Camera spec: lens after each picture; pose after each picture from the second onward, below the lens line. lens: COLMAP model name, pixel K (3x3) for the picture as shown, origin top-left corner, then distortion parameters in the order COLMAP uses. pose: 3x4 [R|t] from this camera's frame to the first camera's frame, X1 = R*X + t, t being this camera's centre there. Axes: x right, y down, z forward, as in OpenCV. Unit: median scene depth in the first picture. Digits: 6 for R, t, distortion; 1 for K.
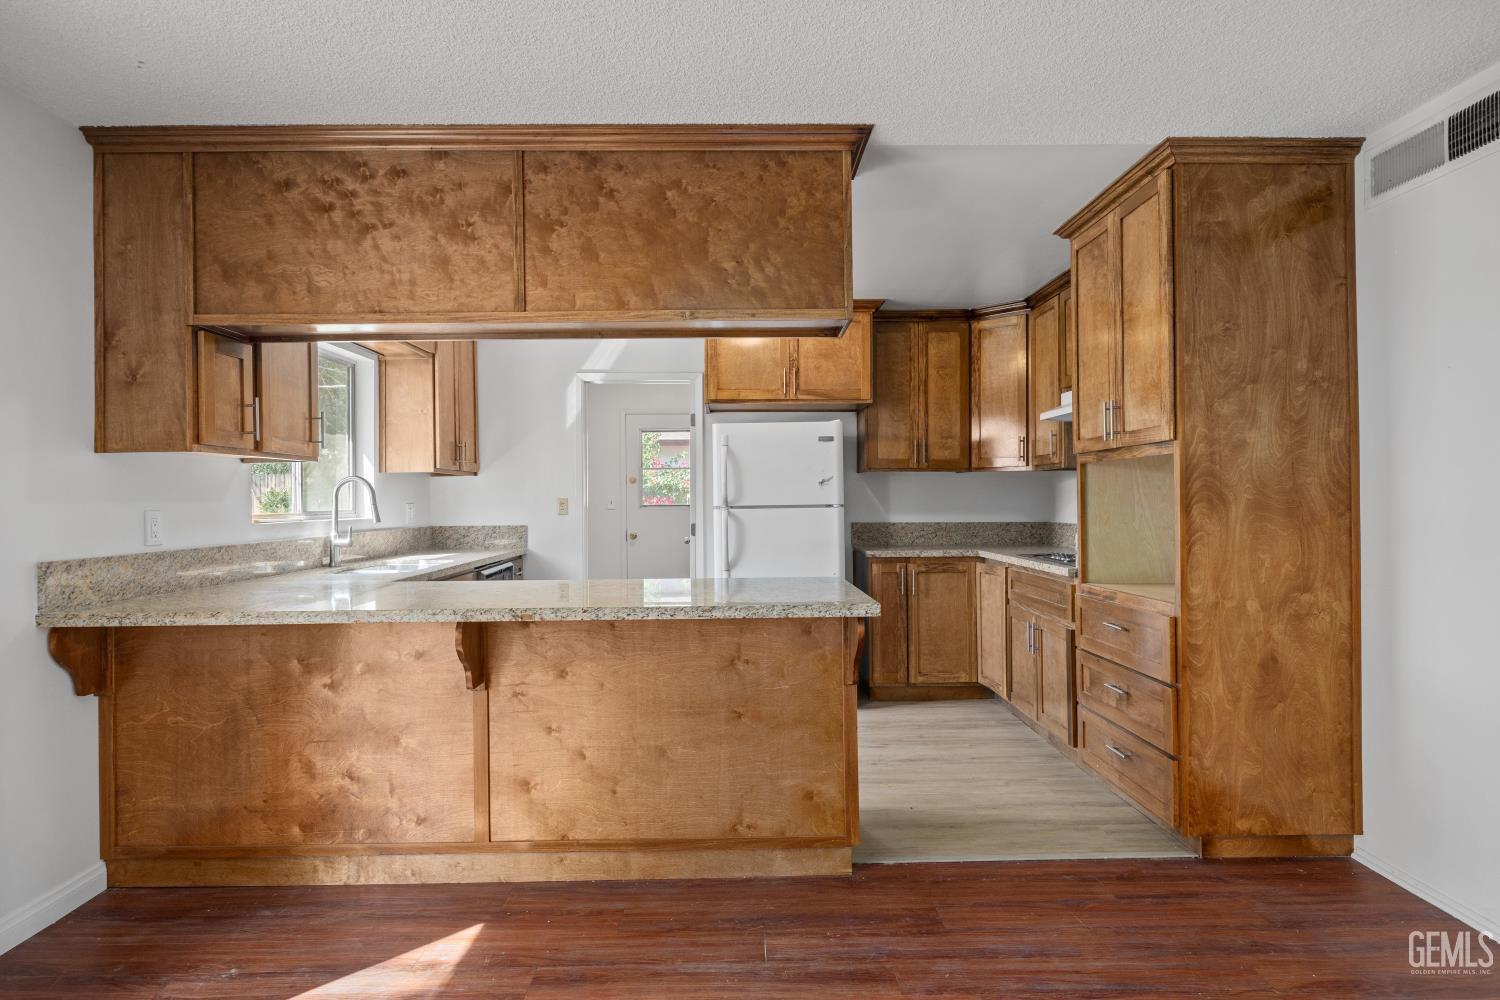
lens RADIAL K [[834.9, 0, 753.2], [0, 834.9, 495.7], [0, 0, 1]] dist [-0.002517, -0.002722]
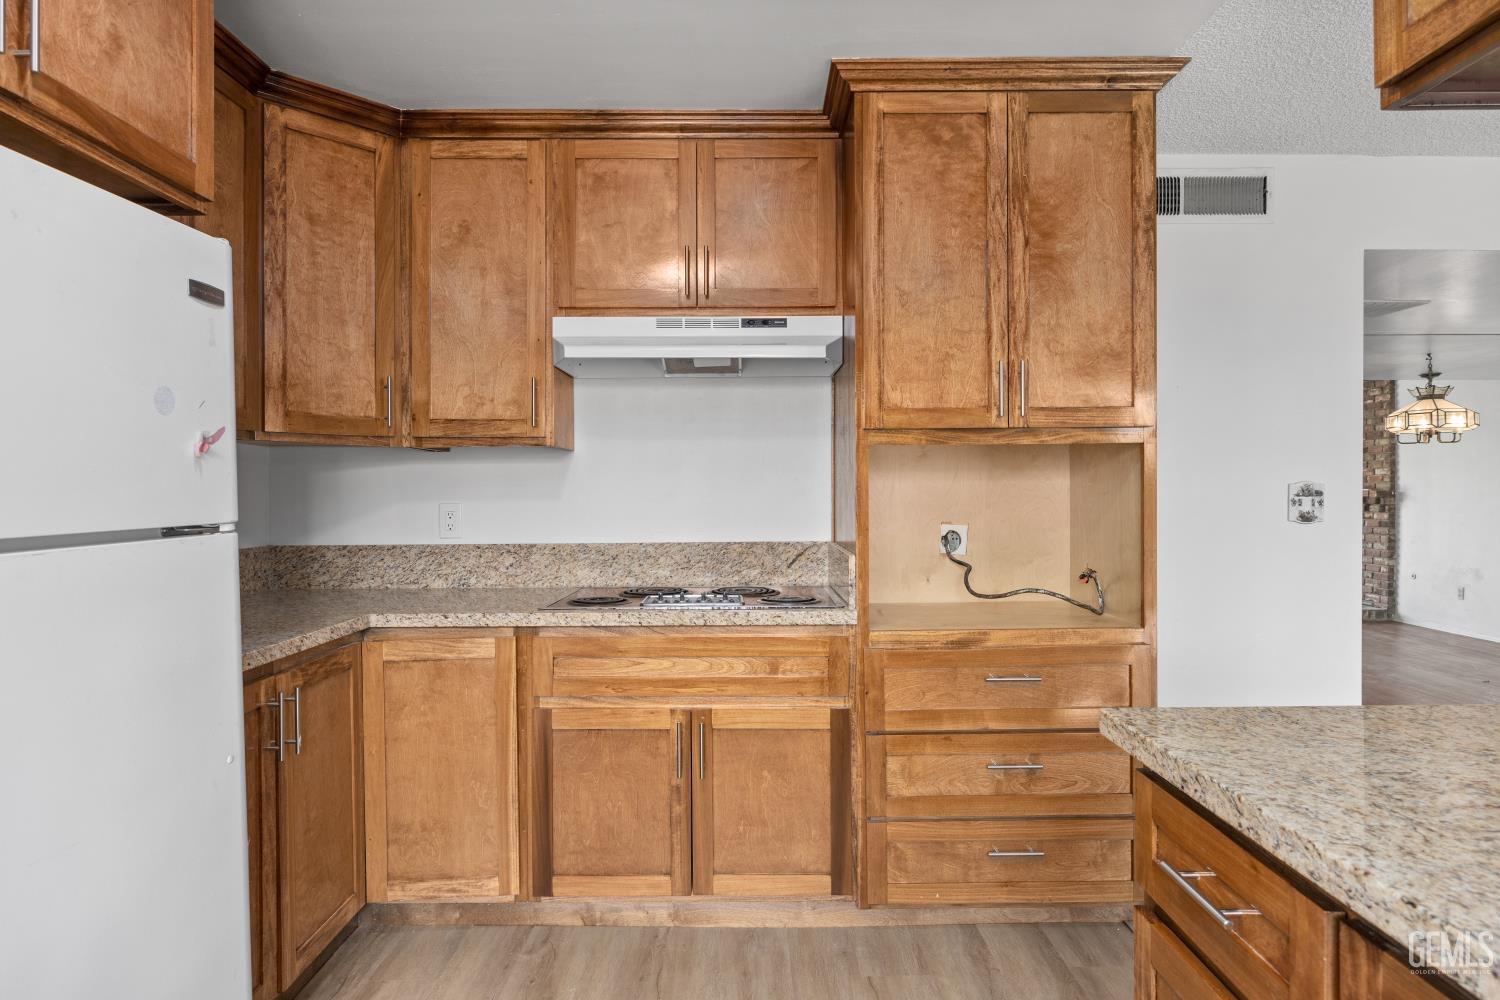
lens RADIAL K [[834.9, 0, 747.3], [0, 834.9, 491.6], [0, 0, 1]] dist [-0.002517, -0.002722]
pose [[0.031043, 0.002609, 0.999515, -0.332937], [-0.002496, 0.999994, -0.002532, -0.000889], [-0.999515, -0.002416, 0.031049, 1.415793]]
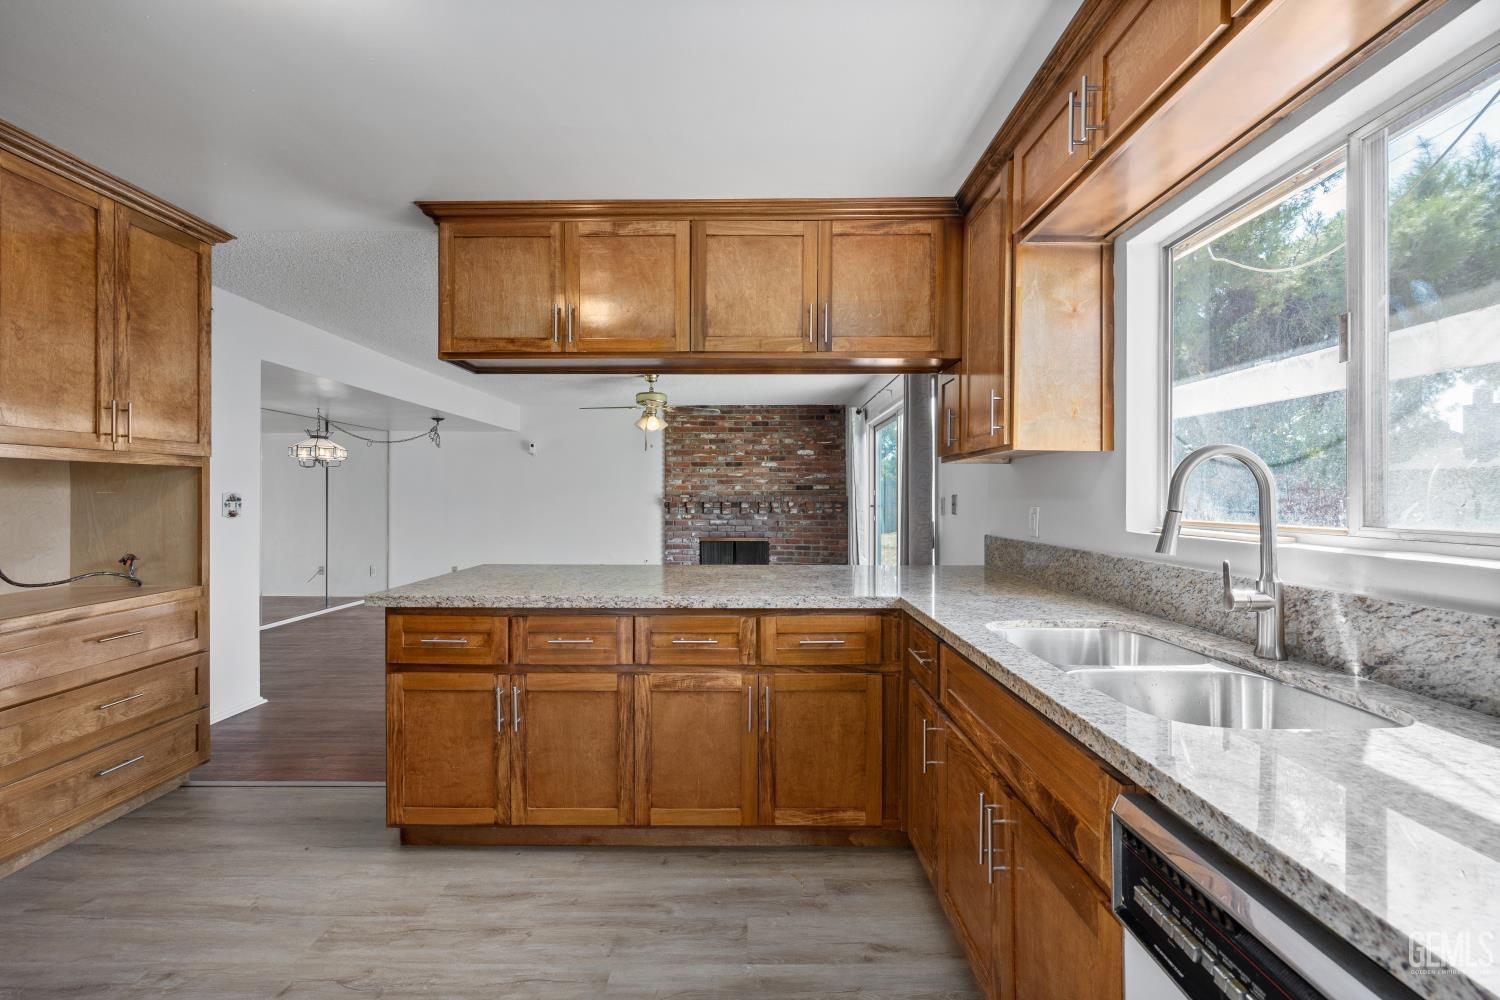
lens RADIAL K [[603.9, 0, 748.0], [0, 603.9, 495.1], [0, 0, 1]] dist [-0.003718, 0.000367]
pose [[-0.999500, 0.008215, 0.030545, -0.366704], [0.008030, 0.999949, -0.006157, 0.004324], [-0.030594, -0.005908, -0.999514, 1.965134]]
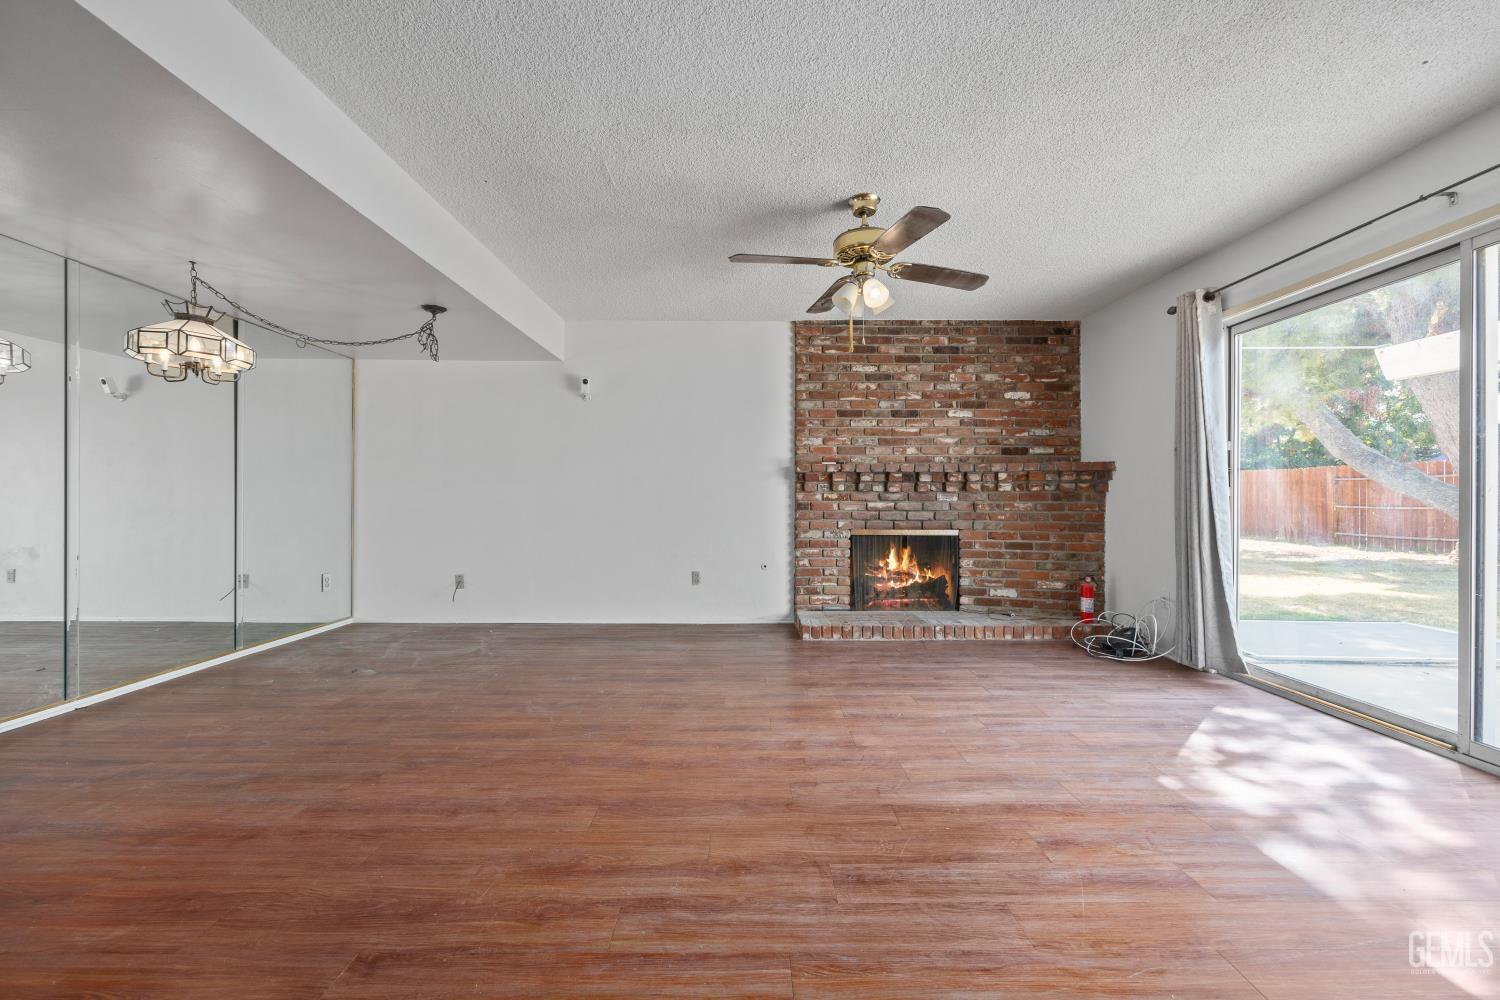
lens RADIAL K [[603.9, 0, 749.1], [0, 603.9, 492.6], [0, 0, 1]] dist [-0.003718, 0.000367]
pose [[-0.999907, 0.006200, 0.012147, 0.209459], [0.006055, 0.999911, -0.011915, 0.091712], [-0.012220, -0.011840, -0.999855, 0.956410]]
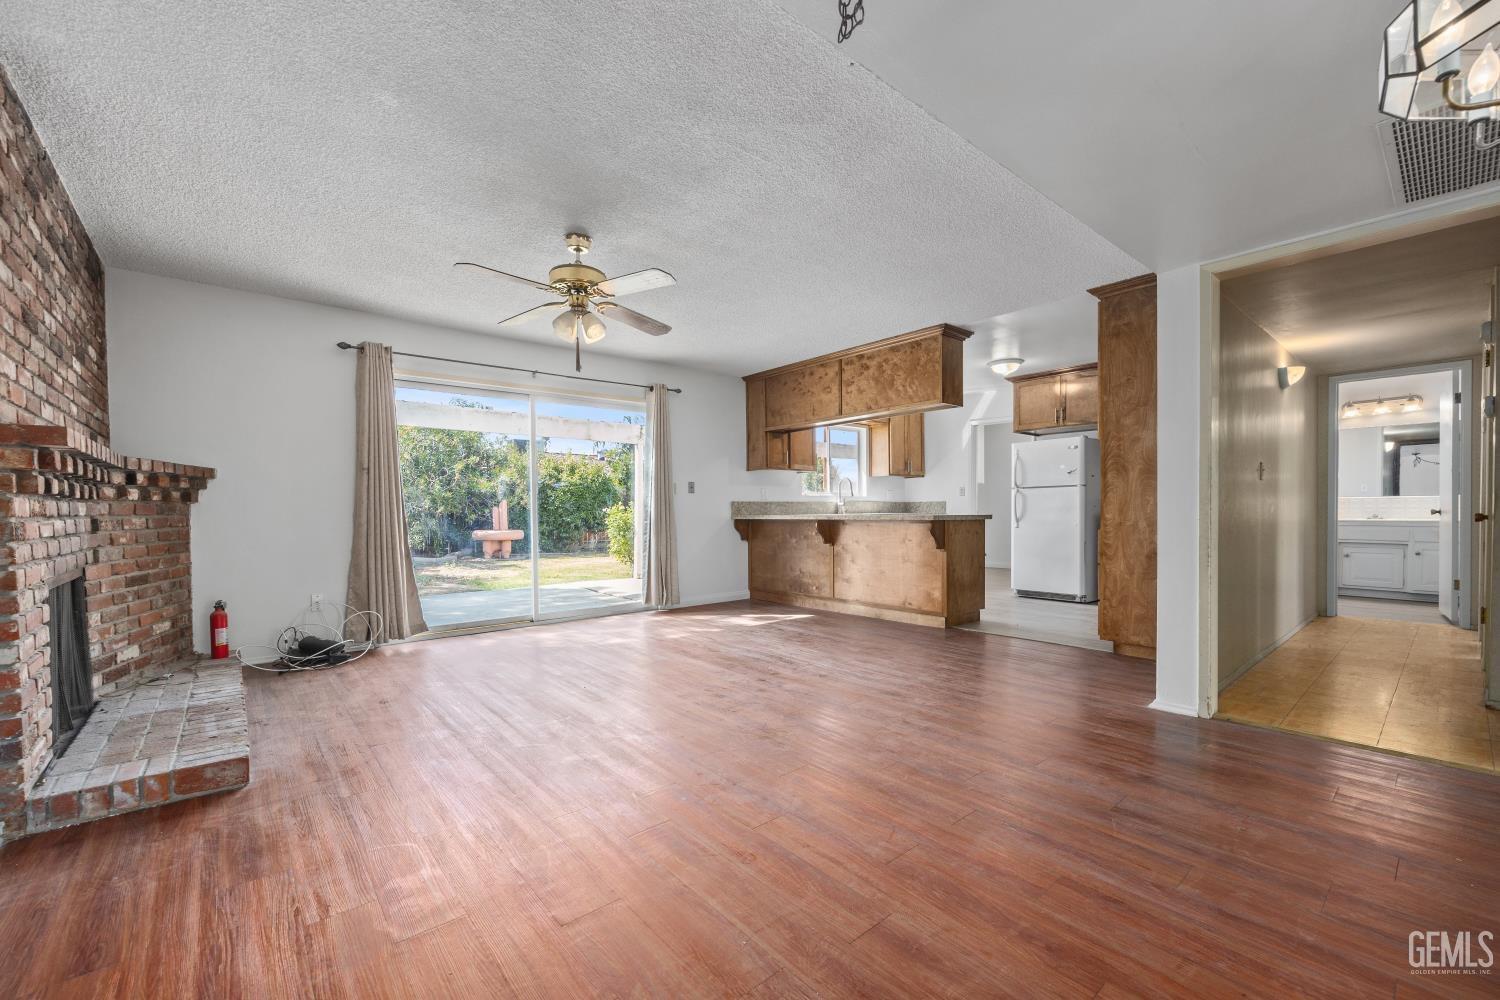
lens RADIAL K [[603.9, 0, 750.1], [0, 603.9, 527.0], [0, 0, 1]] dist [-0.003718, 0.000367]
pose [[0.637557, 0.025026, -0.769997, 1.118439], [0.004782, 0.999324, 0.036439, 0.086011], [0.770389, -0.026914, 0.637006, -0.572532]]
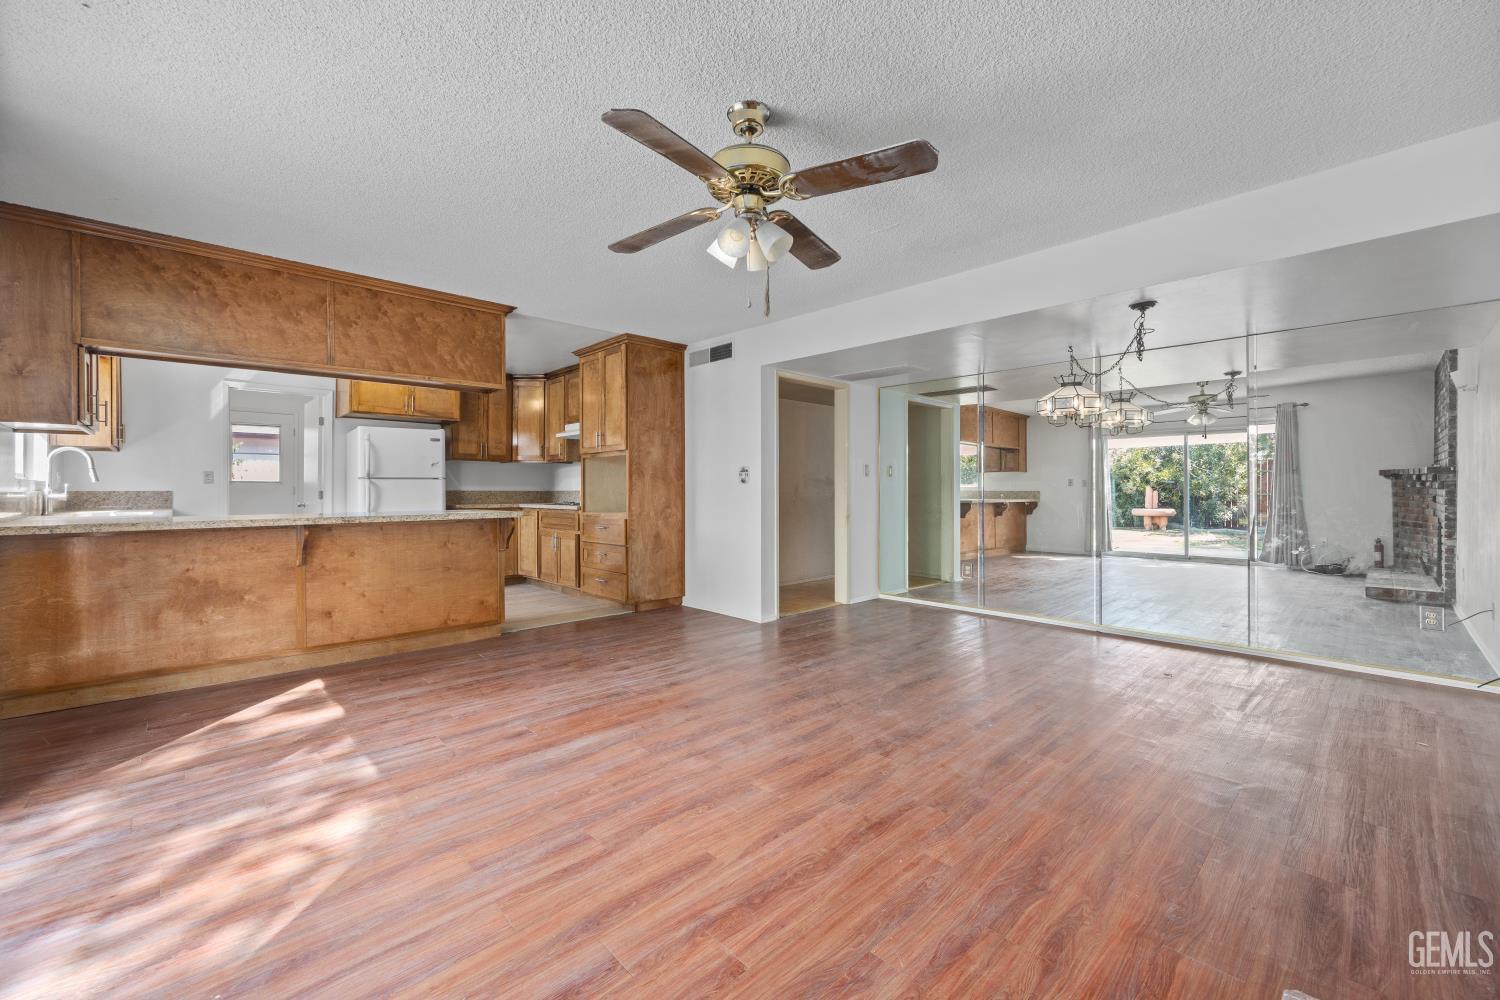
lens RADIAL K [[603.9, 0, 742.3], [0, 603.9, 487.9], [0, 0, 1]] dist [-0.003718, 0.000367]
pose [[0.744528, 0.008854, 0.667532, -0.486378], [-0.007533, 0.999960, -0.004862, 0.058923], [-0.667548, -0.001408, 0.744565, -0.643551]]
